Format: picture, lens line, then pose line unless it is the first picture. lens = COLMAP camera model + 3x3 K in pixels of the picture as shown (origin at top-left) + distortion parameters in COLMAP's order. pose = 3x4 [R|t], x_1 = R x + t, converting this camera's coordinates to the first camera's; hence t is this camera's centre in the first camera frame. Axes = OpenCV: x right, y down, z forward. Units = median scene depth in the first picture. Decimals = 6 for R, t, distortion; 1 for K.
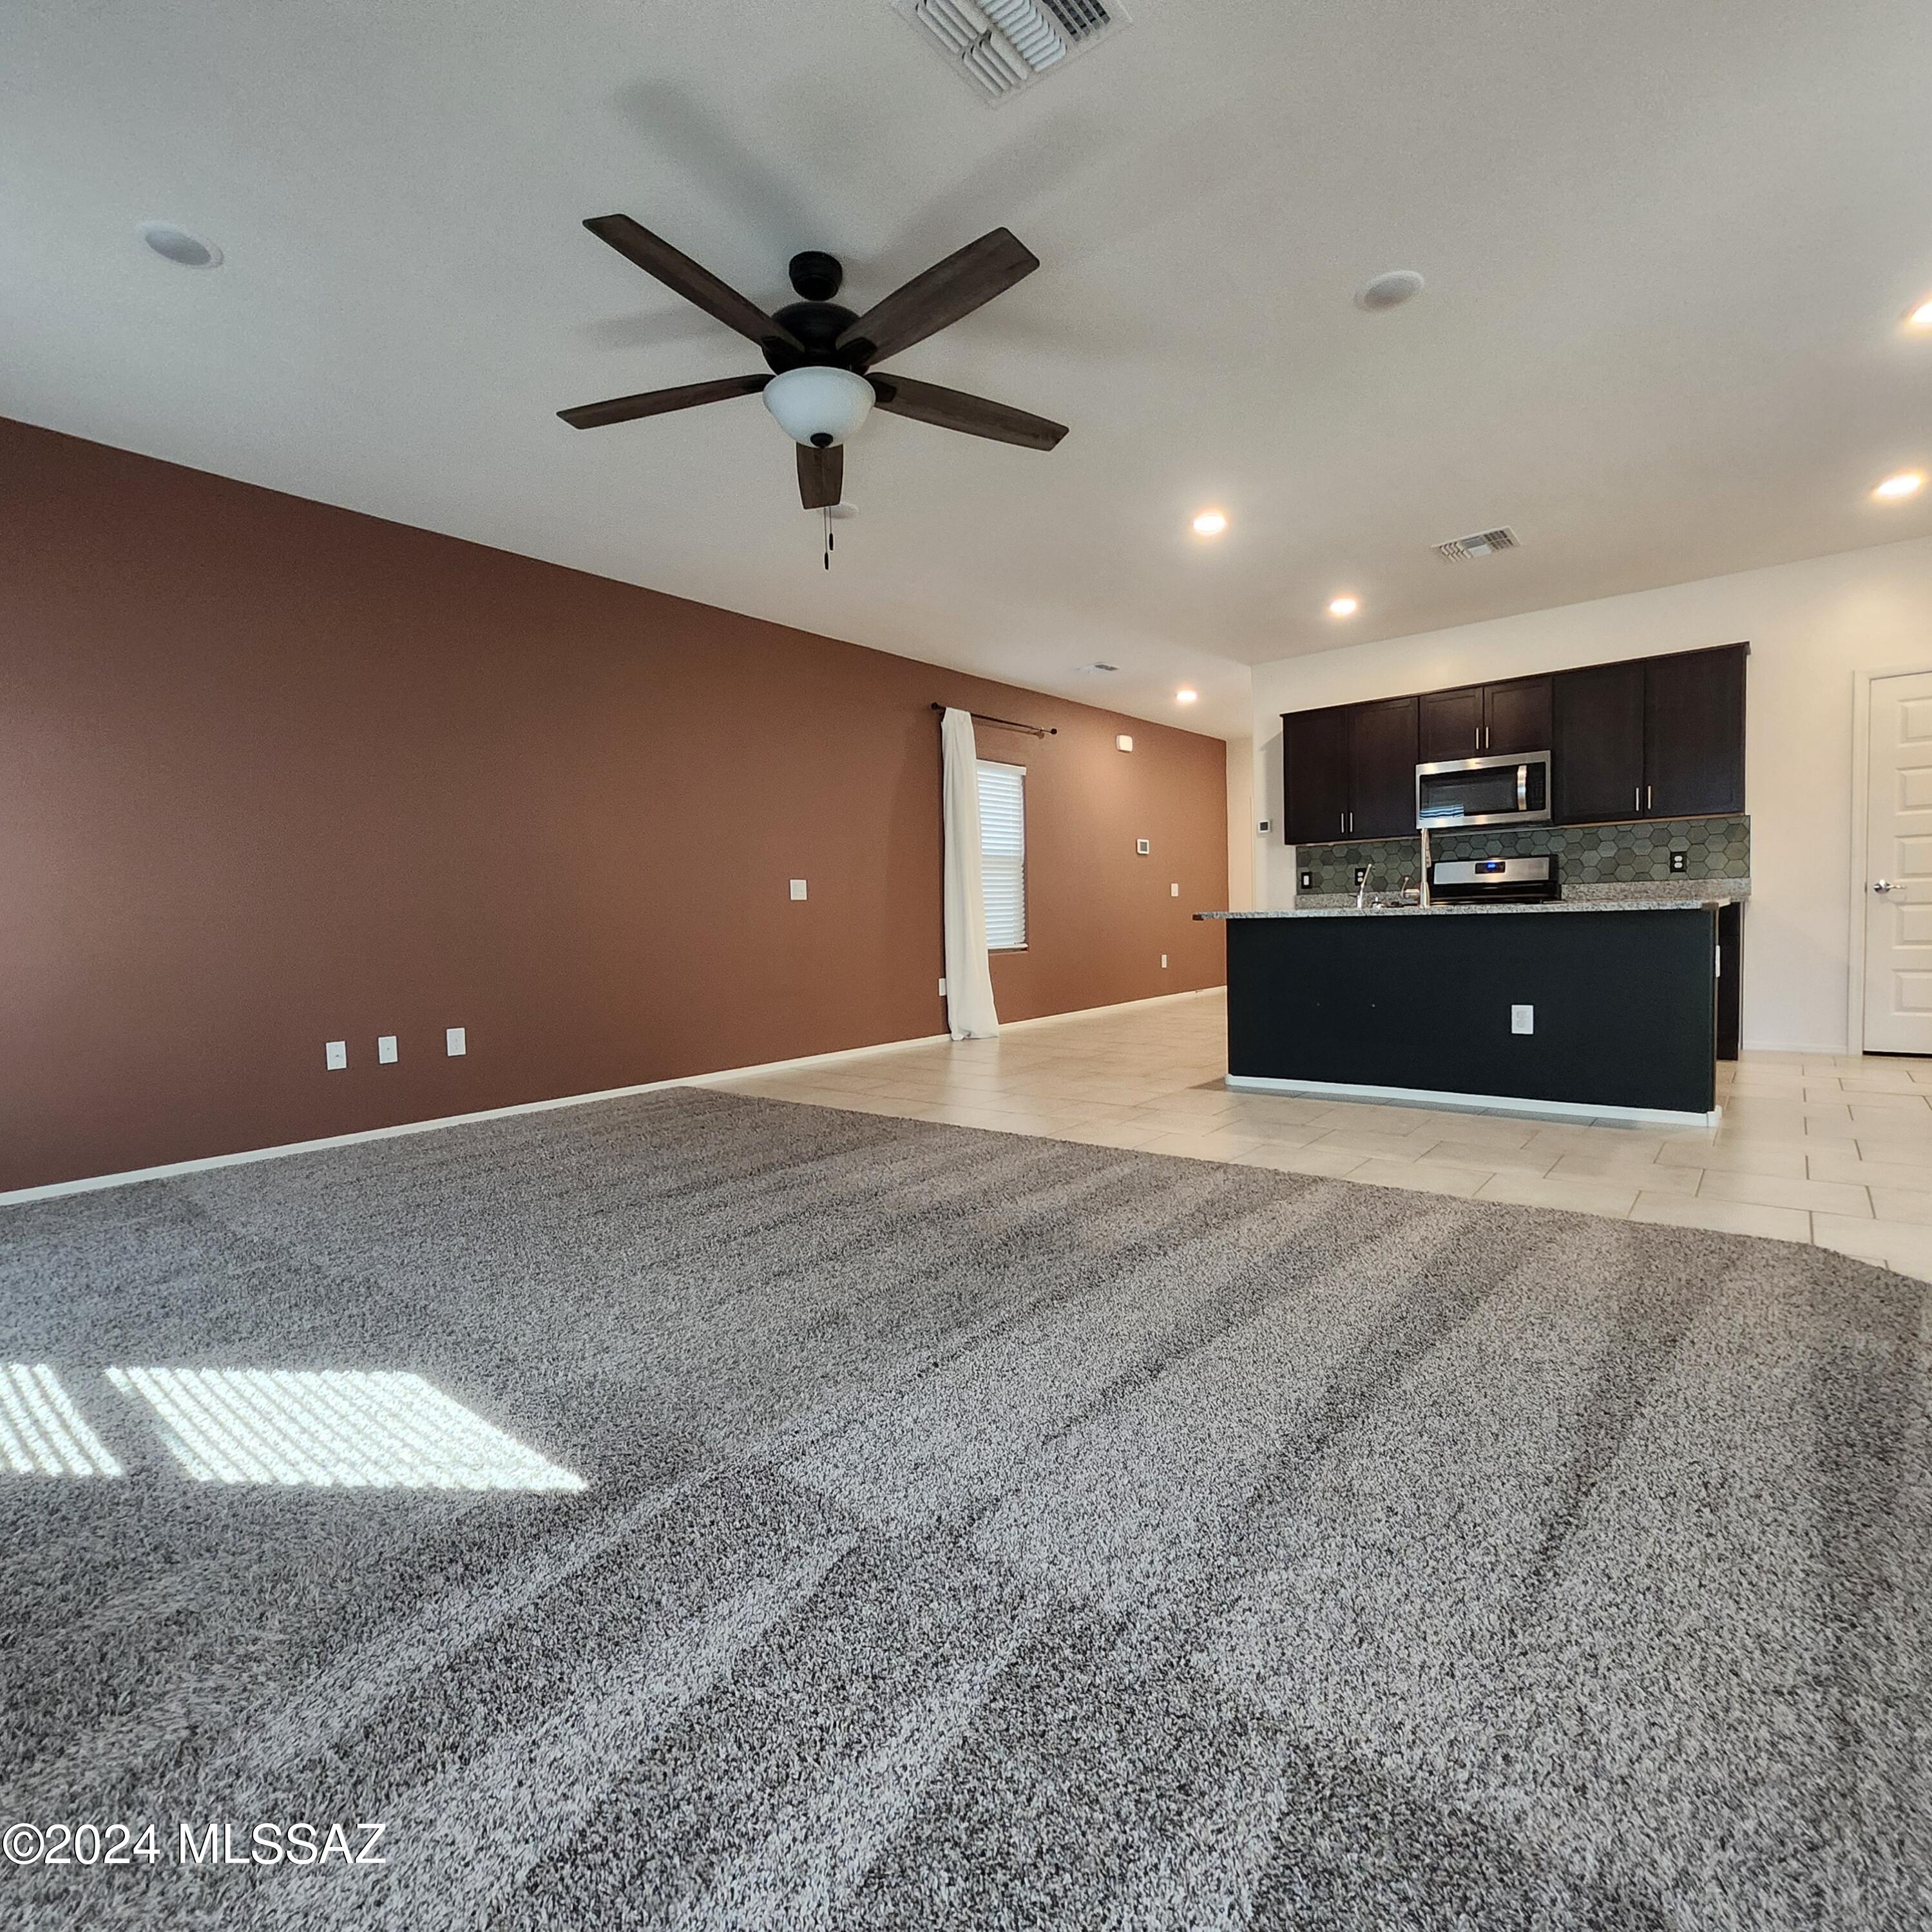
lens RADIAL K [[1008.1, 0, 945.2], [0, 1008.1, 970.3], [0, 0, 1]] dist [0.001746, -0.002232]
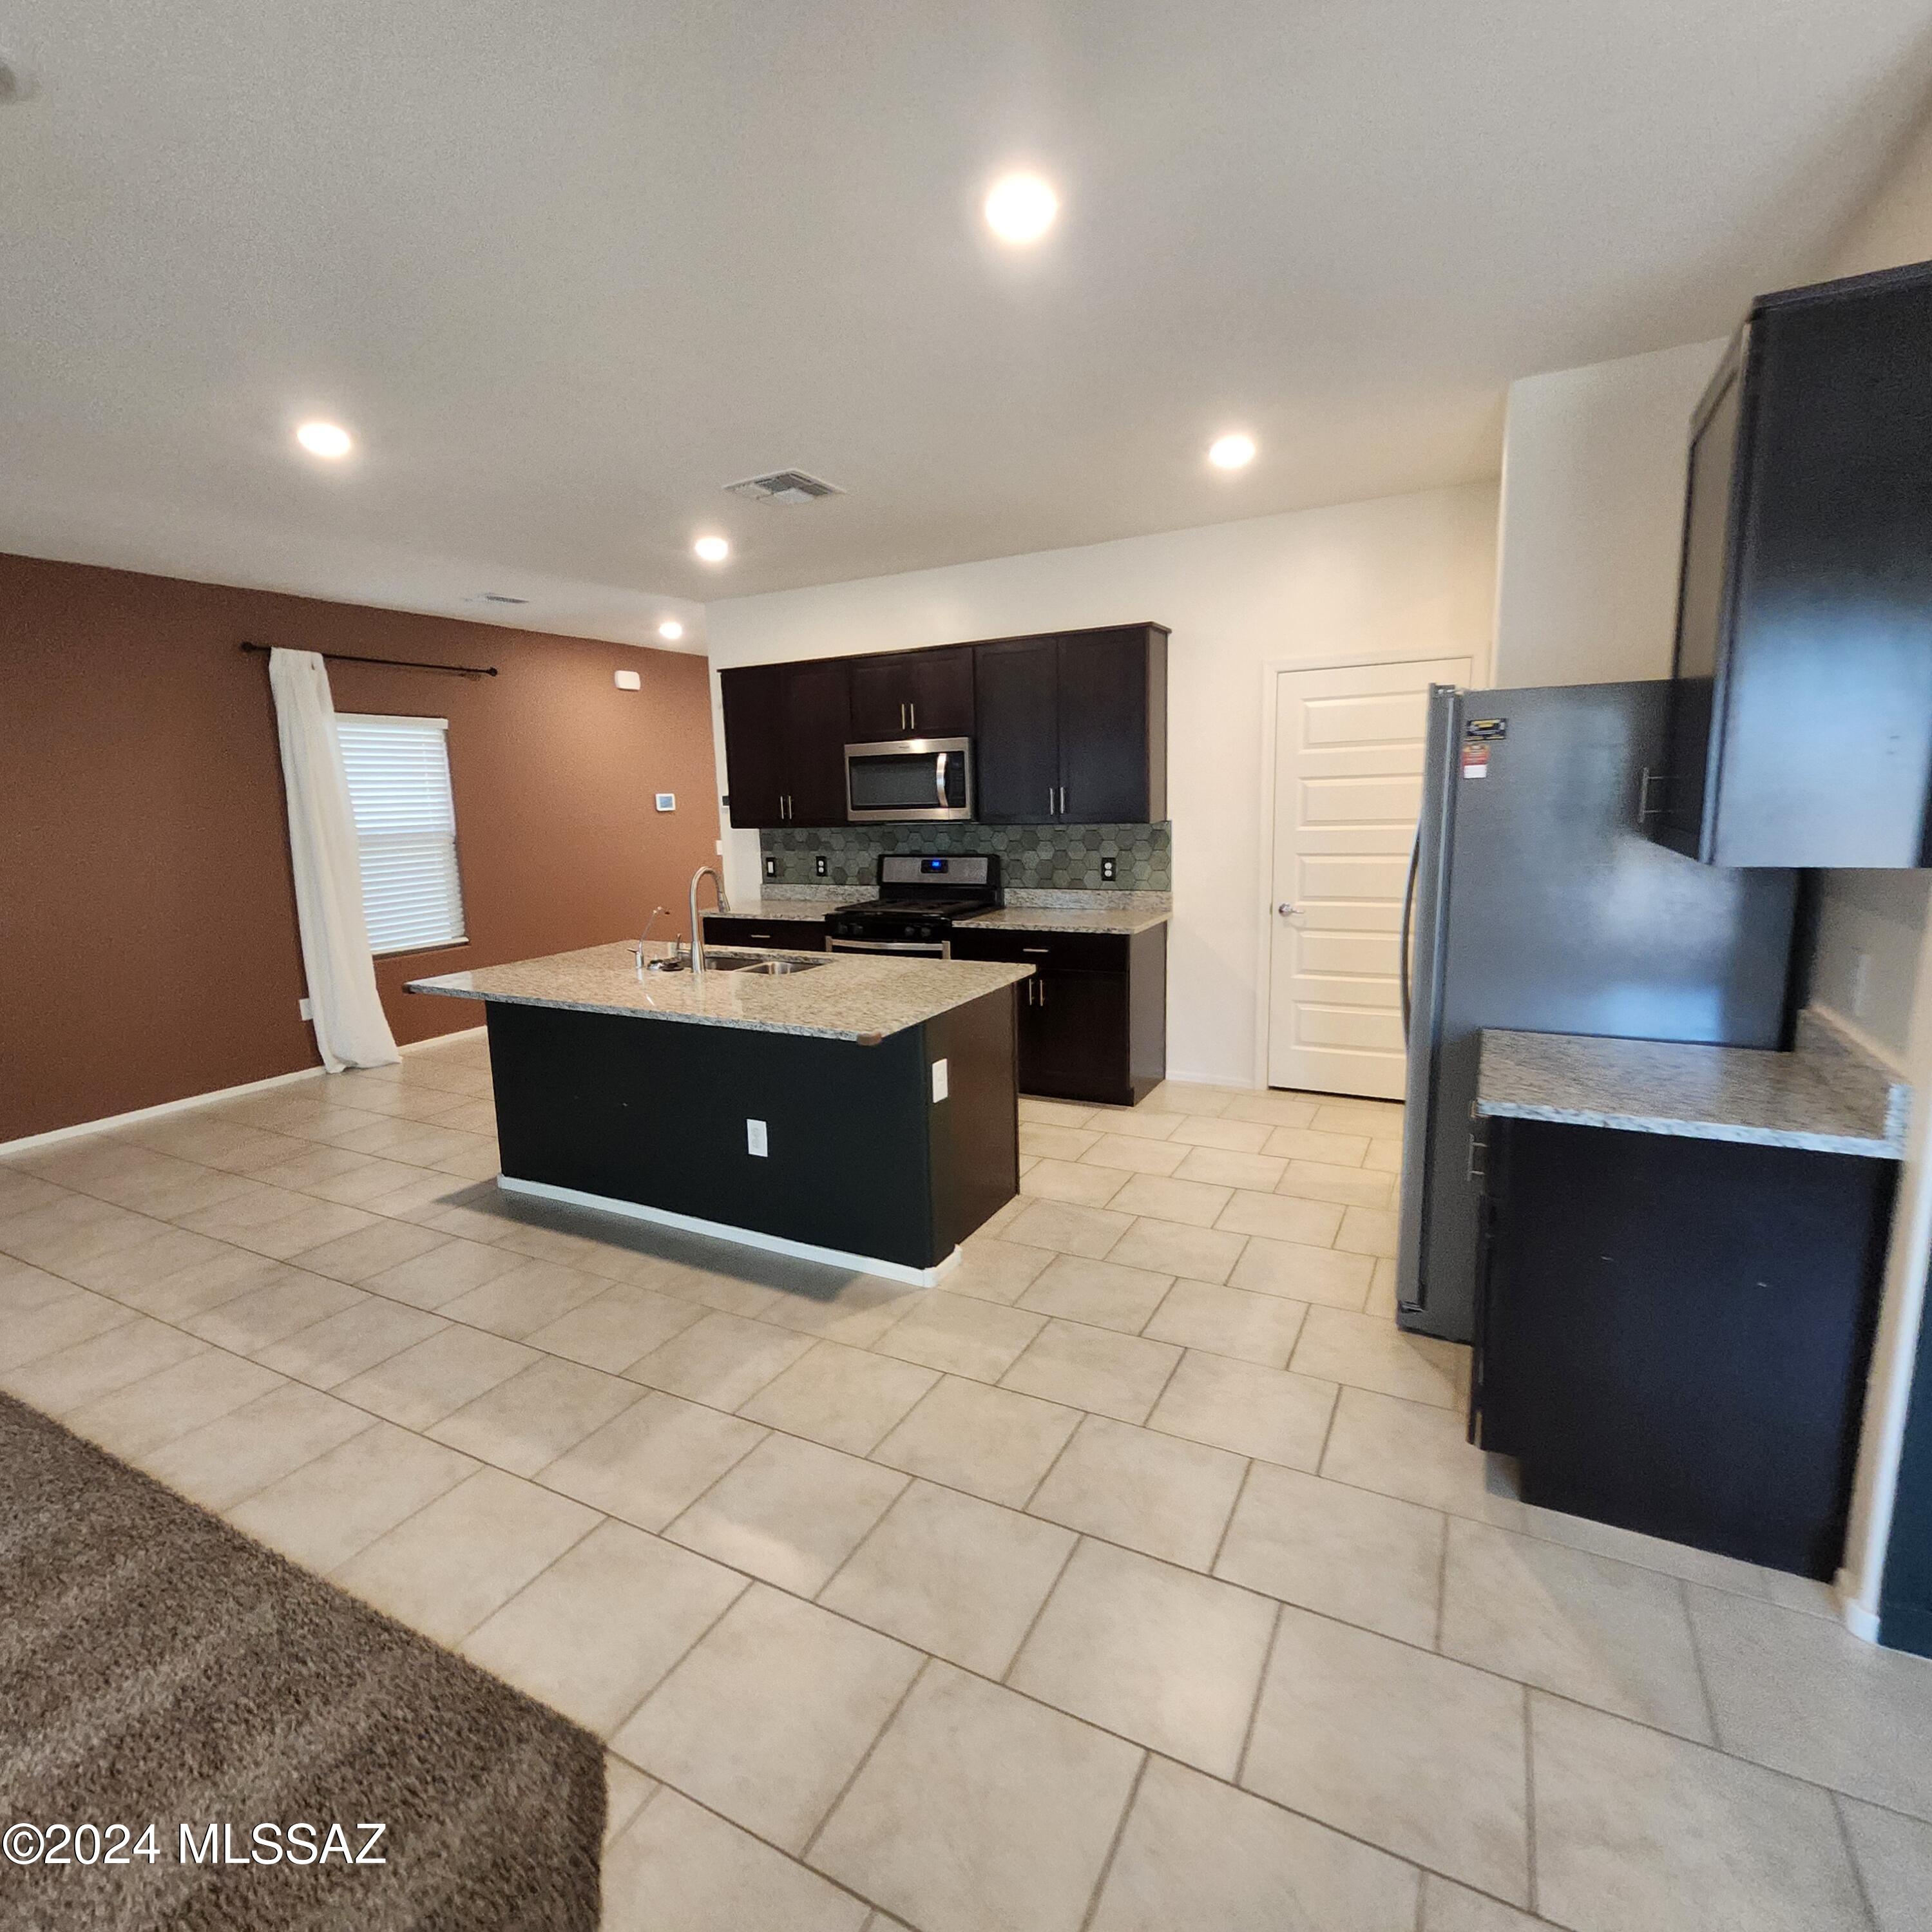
lens RADIAL K [[1006.2, 0, 951.9], [0, 1006.2, 966.9], [0, 0, 1]] dist [0.000209, -0.001324]
pose [[0.980347, -0.031887, 0.194688, 1.221618], [0.009765, 0.993484, 0.113549, -0.361525], [-0.197040, -0.109417, 0.974271, 0.471287]]
